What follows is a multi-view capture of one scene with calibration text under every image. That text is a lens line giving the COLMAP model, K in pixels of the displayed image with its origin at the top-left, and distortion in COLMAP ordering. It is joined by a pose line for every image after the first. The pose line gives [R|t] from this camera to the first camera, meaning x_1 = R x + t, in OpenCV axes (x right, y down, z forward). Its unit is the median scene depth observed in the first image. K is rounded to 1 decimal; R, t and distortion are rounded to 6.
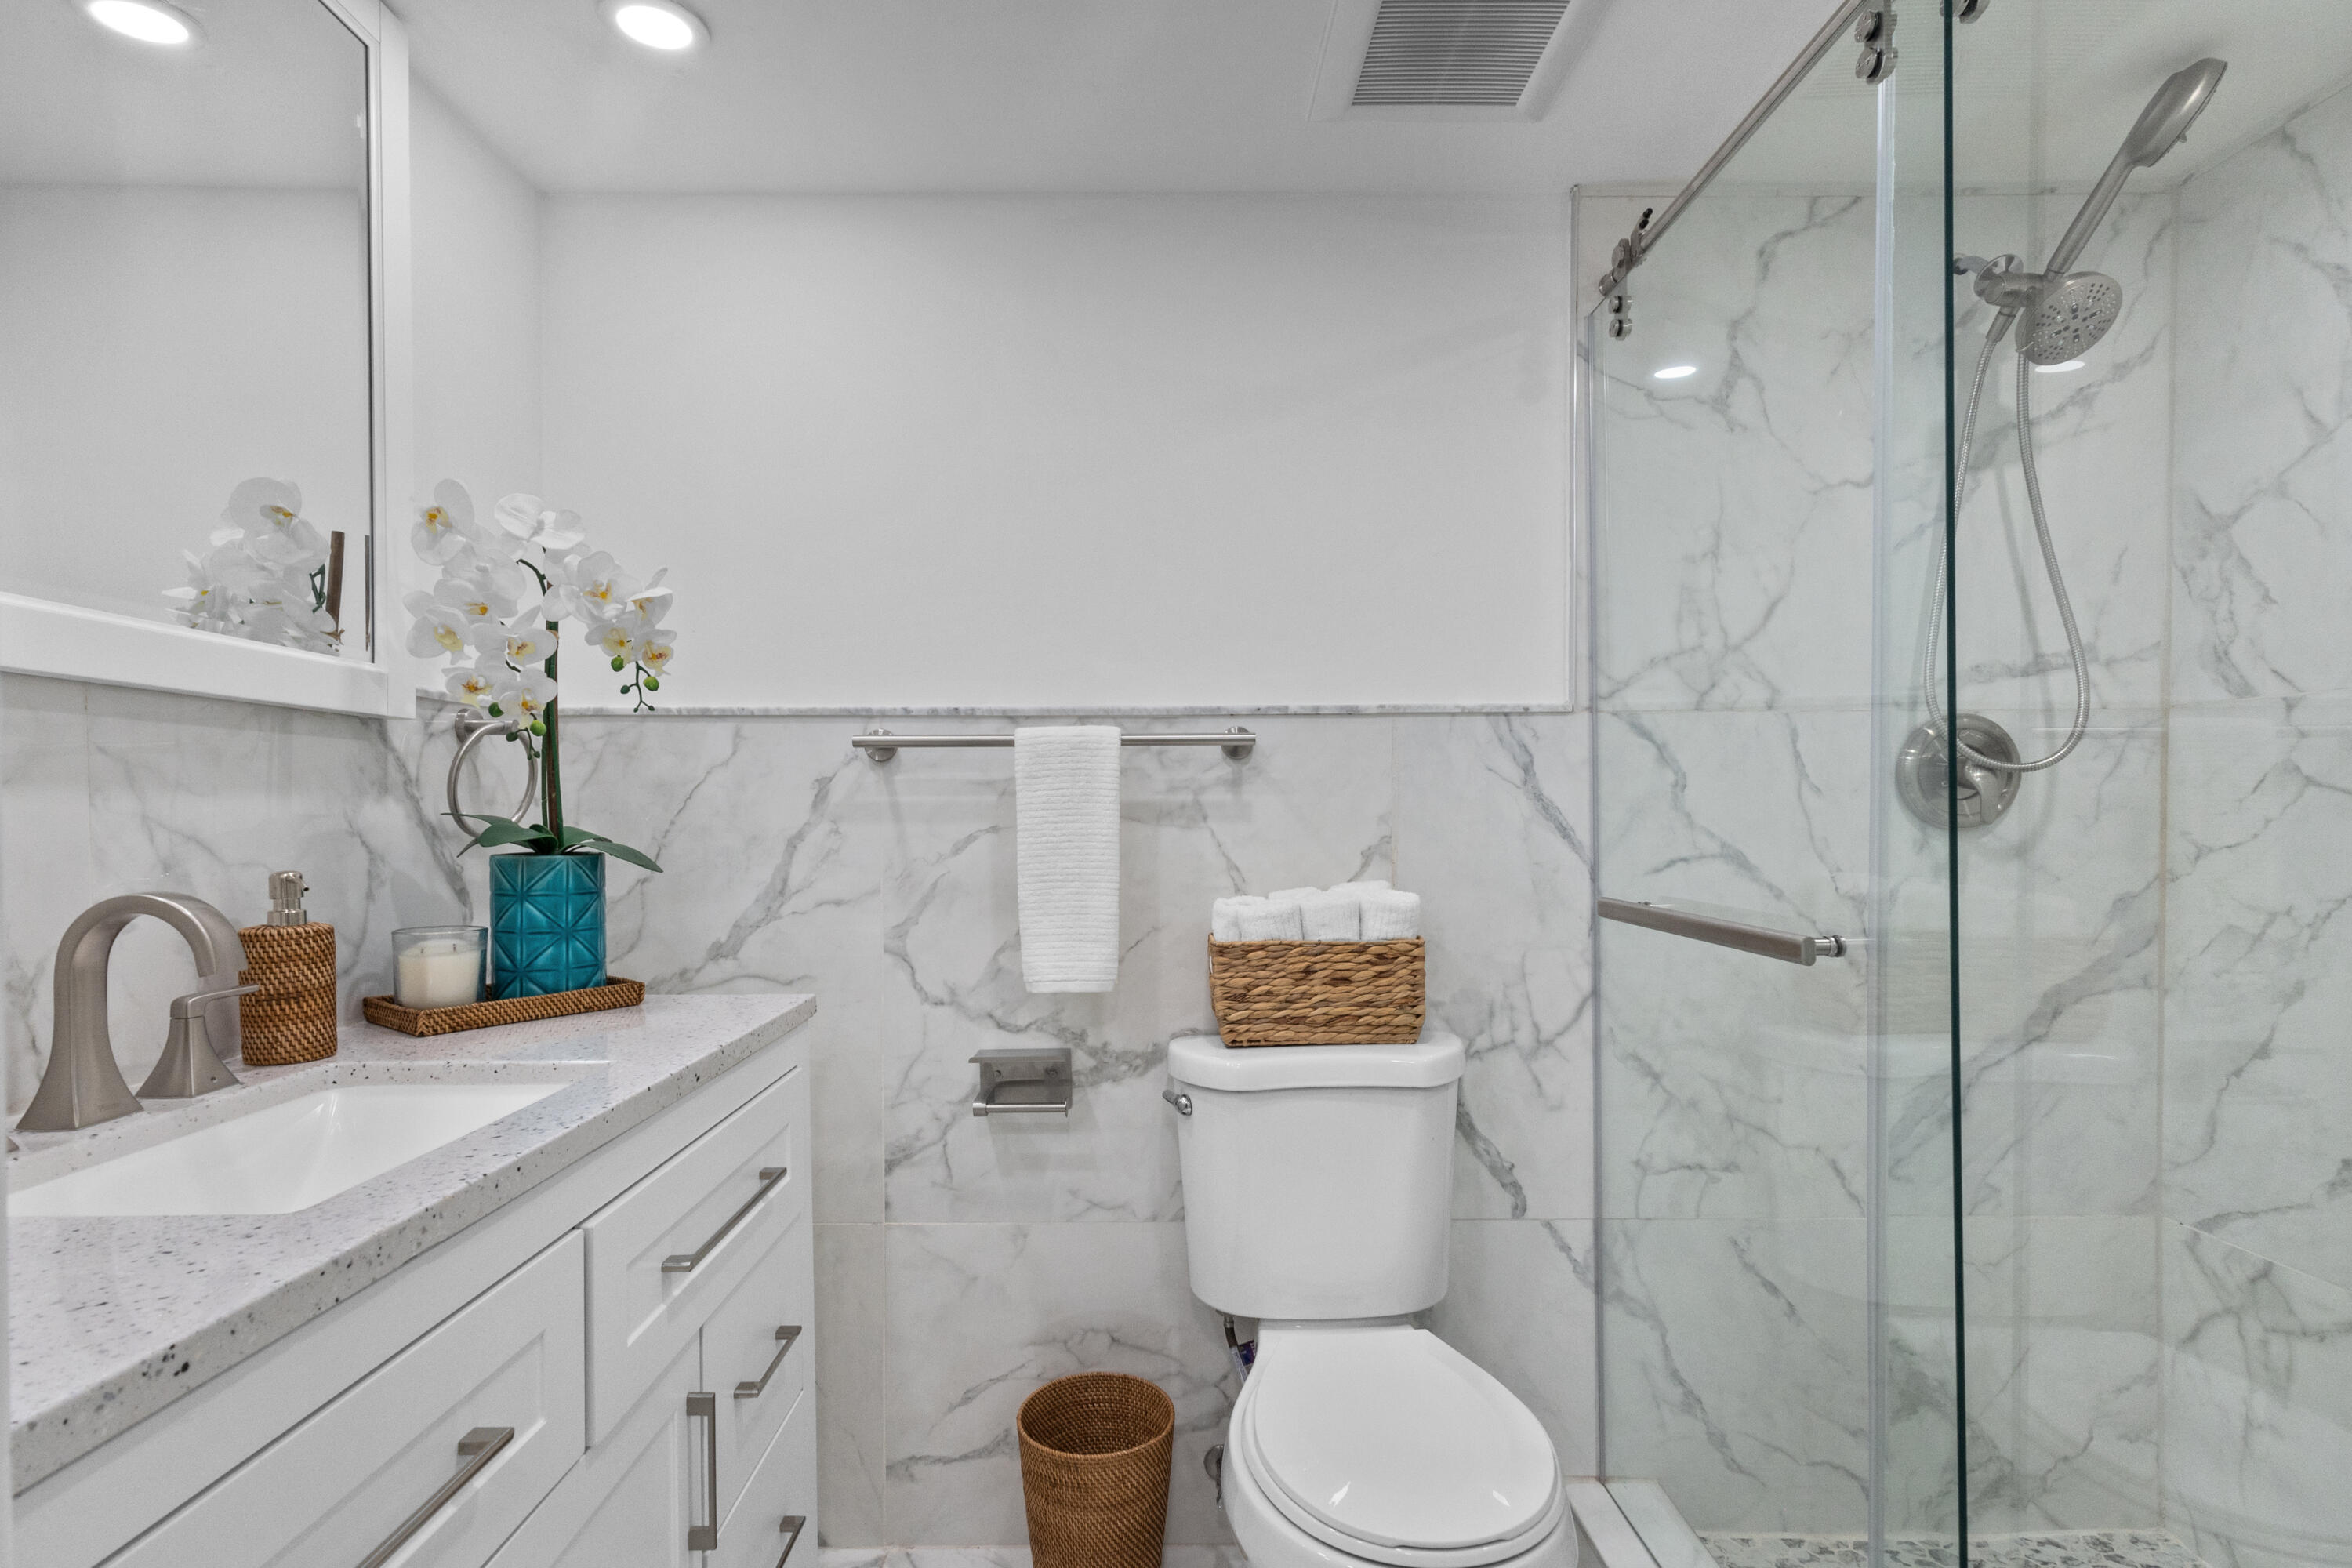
lens RADIAL K [[1112.2, 0, 1171.7], [0, 1112.2, 814.1], [0, 0, 1]] dist [0.003285, 0.000681]
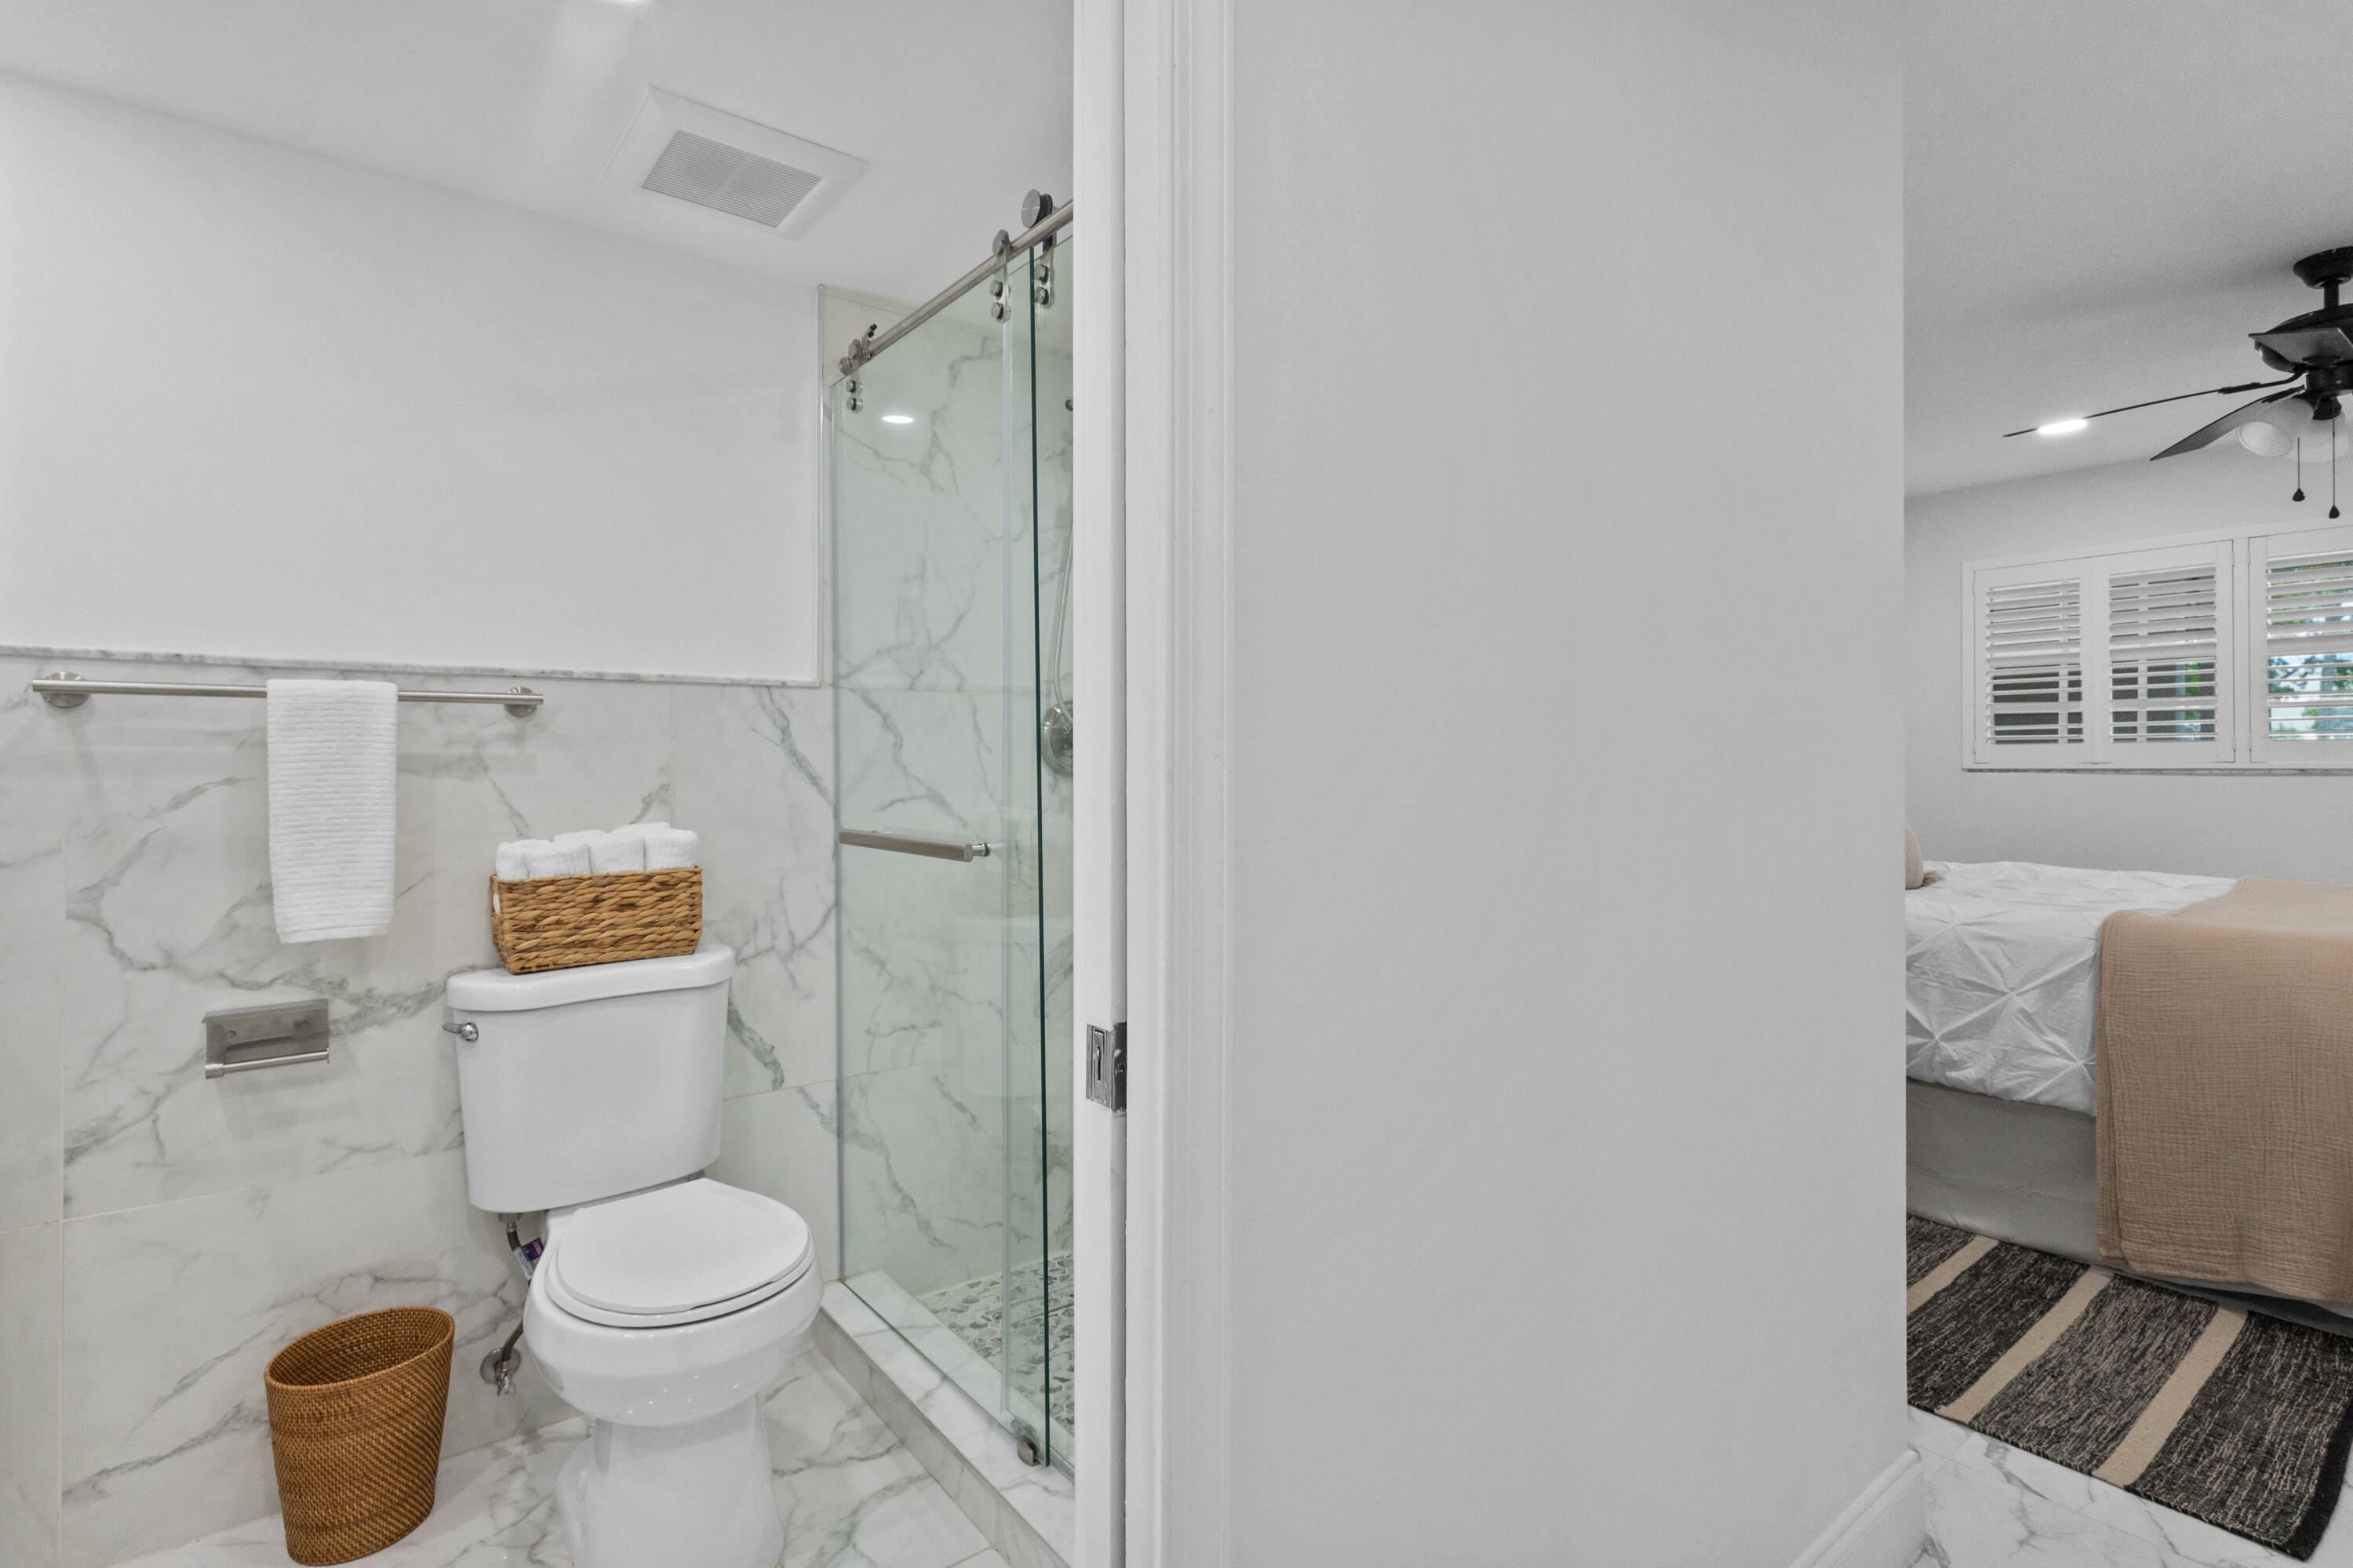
lens RADIAL K [[1099.5, 0, 1170.4], [0, 1099.5, 772.8], [0, 0, 1]] dist [0.006650, 0.000025]
pose [[0.792761, -0.002661, 0.609526, -0.095767], [-0.000740, 0.999986, 0.005328, 0.000384], [-0.609532, -0.004675, 0.792748, -0.260088]]
